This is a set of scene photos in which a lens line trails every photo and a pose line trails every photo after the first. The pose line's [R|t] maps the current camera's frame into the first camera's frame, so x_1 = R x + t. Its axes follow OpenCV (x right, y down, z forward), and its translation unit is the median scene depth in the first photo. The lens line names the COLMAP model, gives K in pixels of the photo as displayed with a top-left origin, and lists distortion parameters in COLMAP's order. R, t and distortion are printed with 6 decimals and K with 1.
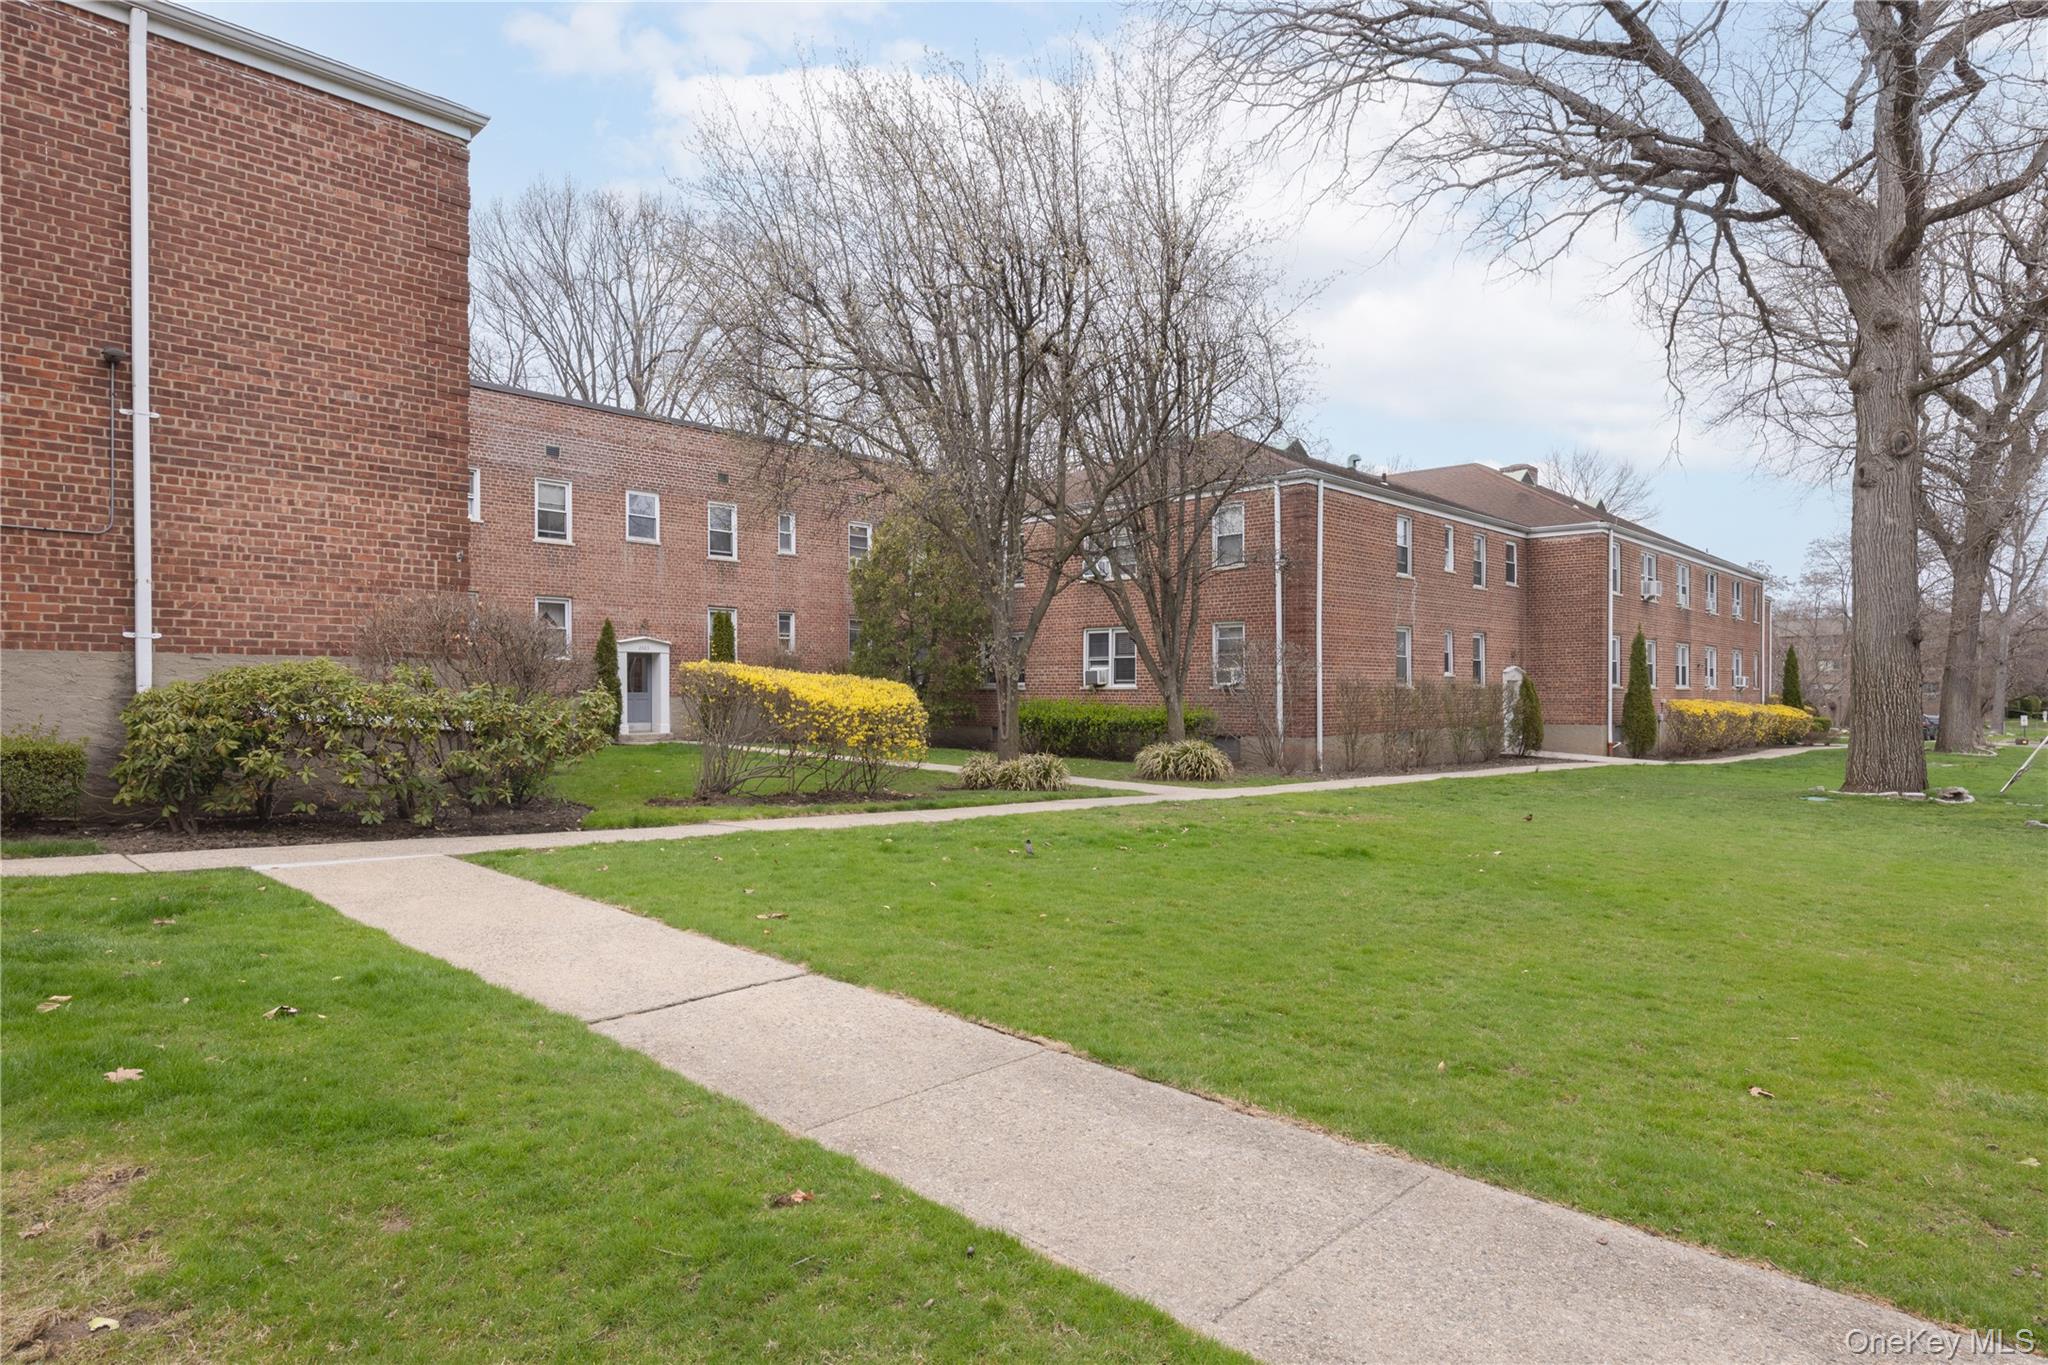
lens RADIAL K [[1135.9, 0, 1024.0], [0, 1135.9, 682.5], [0, 0, 1]] dist [0.046052, -0.001082]
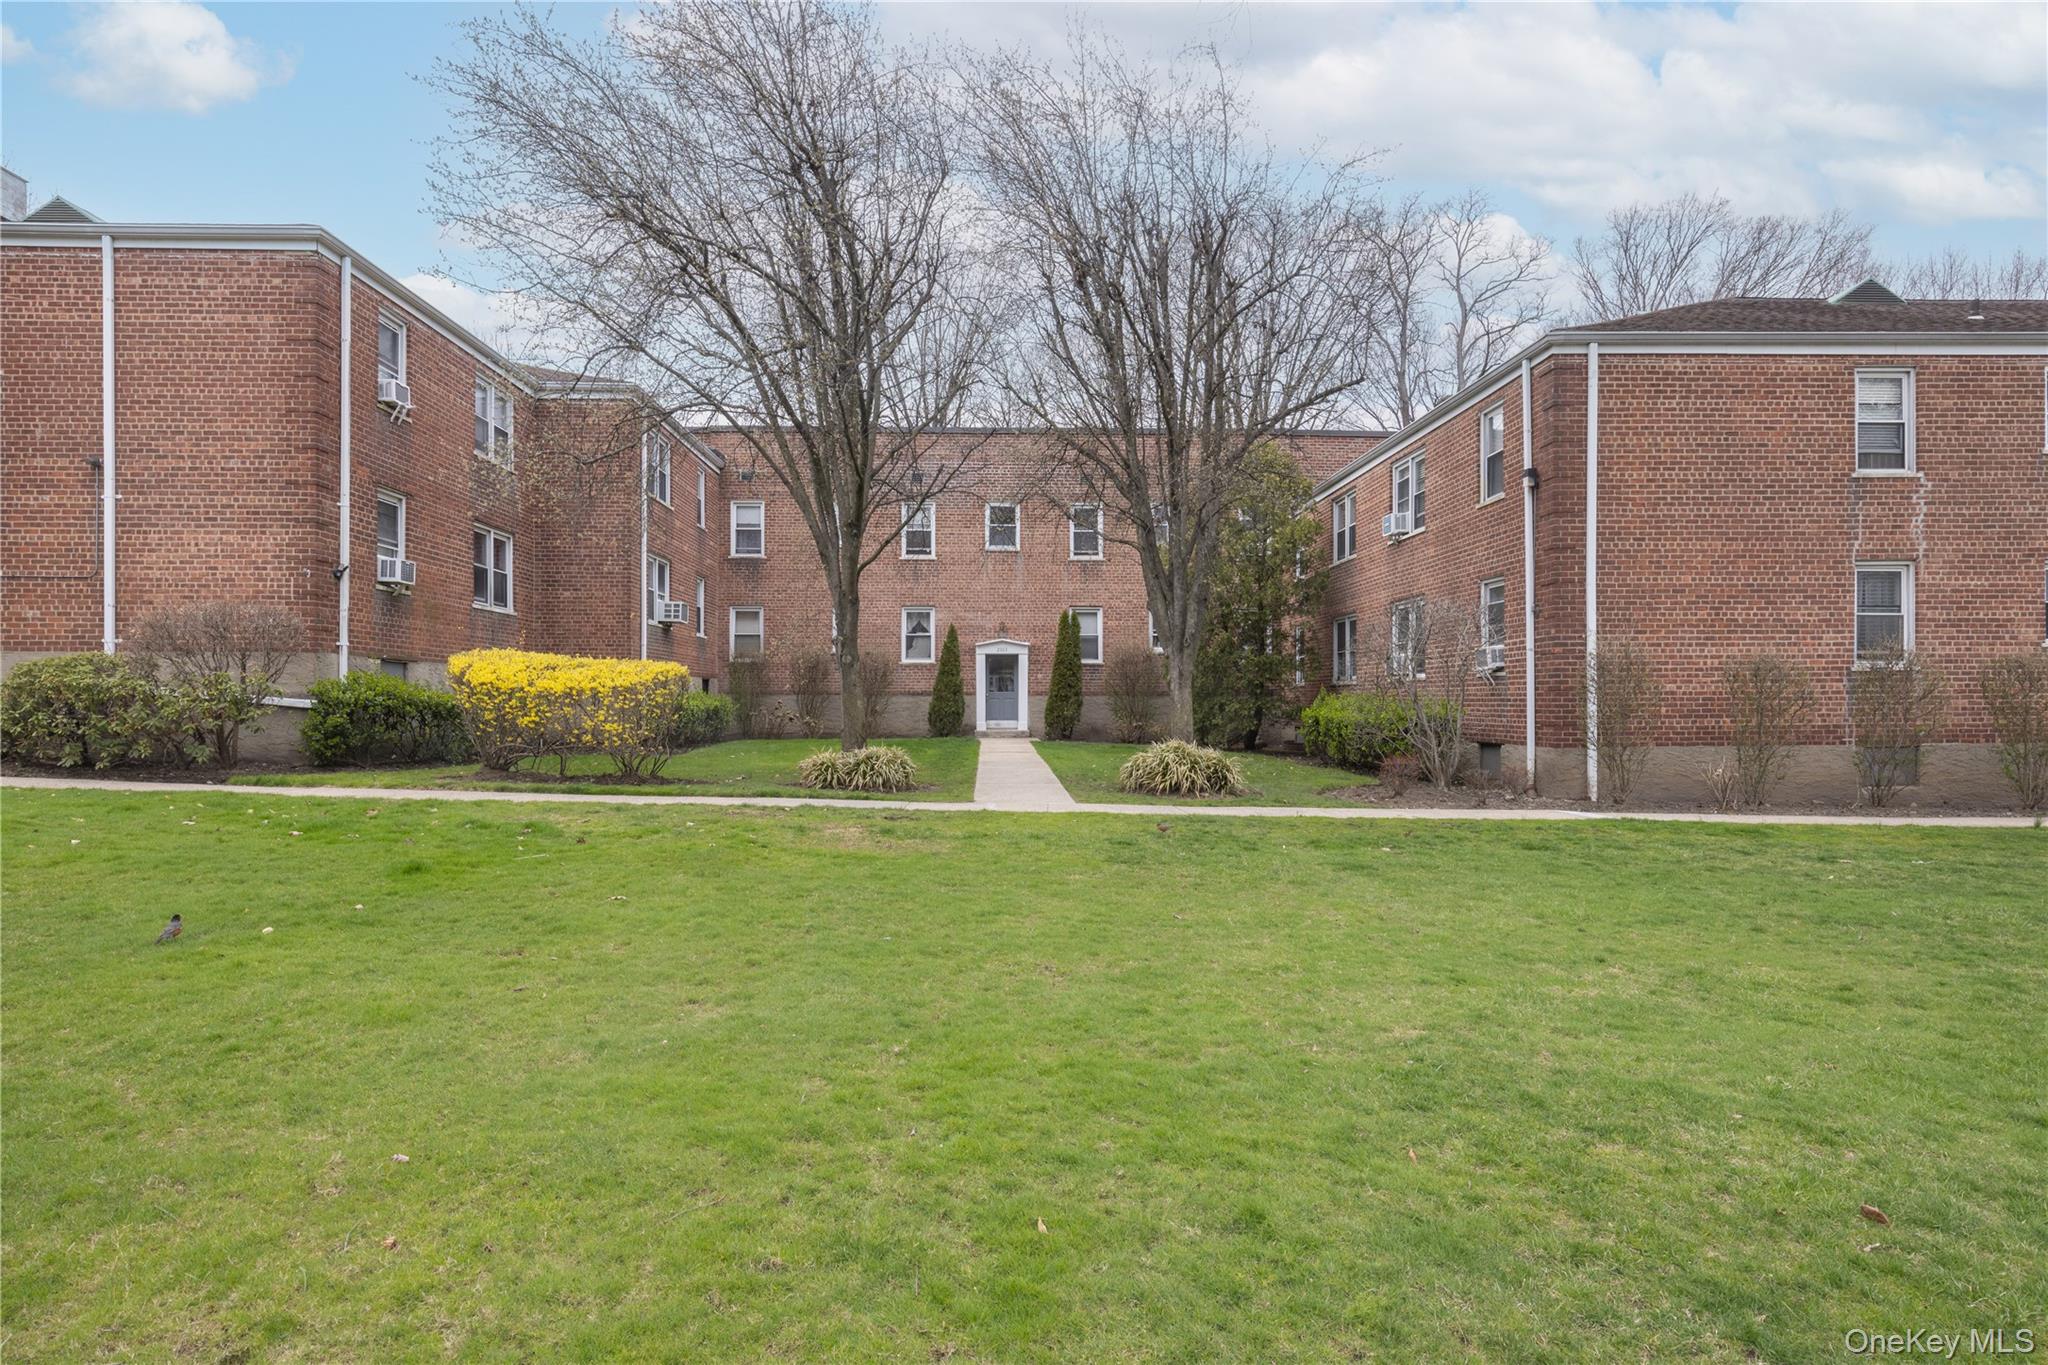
lens RADIAL K [[1109.3, 0, 1015.8], [0, 1109.3, 703.4], [0, 0, 1]] dist [0.027598, 0.000081]
pose [[0.710176, -0.002633, -0.704019, 0.445776], [0.007336, 0.999966, 0.003661, 0.017846], [0.703986, -0.007765, 0.710172, 0.304913]]
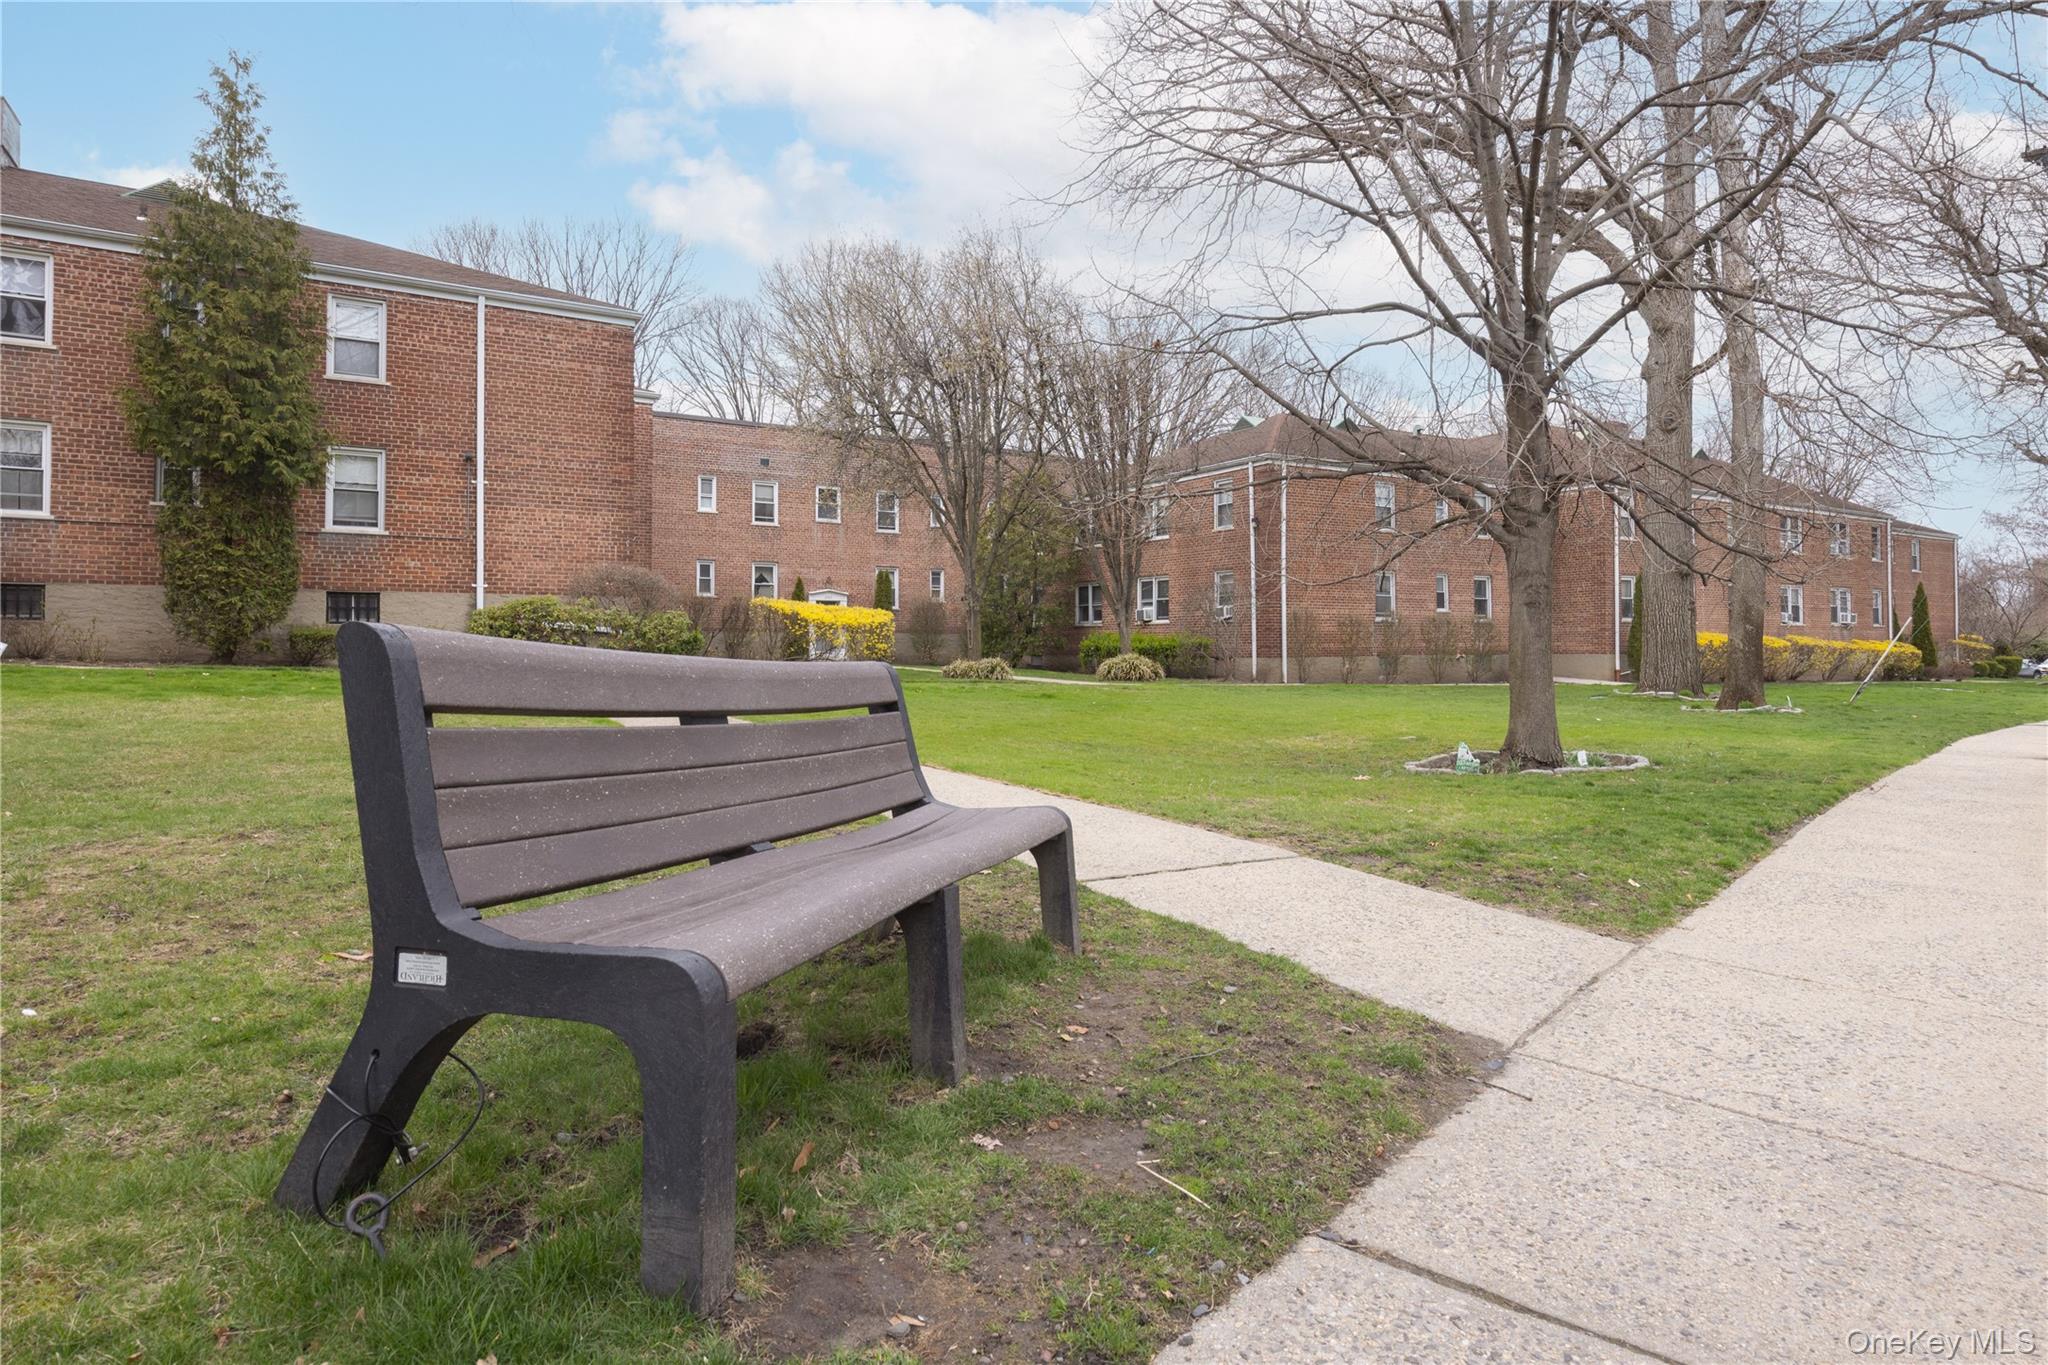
lens RADIAL K [[1132.3, 0, 1035.4], [0, 1132.3, 613.1], [0, 0, 1]] dist [0.111122, 0.000043]
pose [[0.965108, -0.009638, -0.261675, 0.305764], [0.003665, 0.999722, -0.023304, 0.024699], [0.261827, 0.021532, 0.964875, -0.306955]]
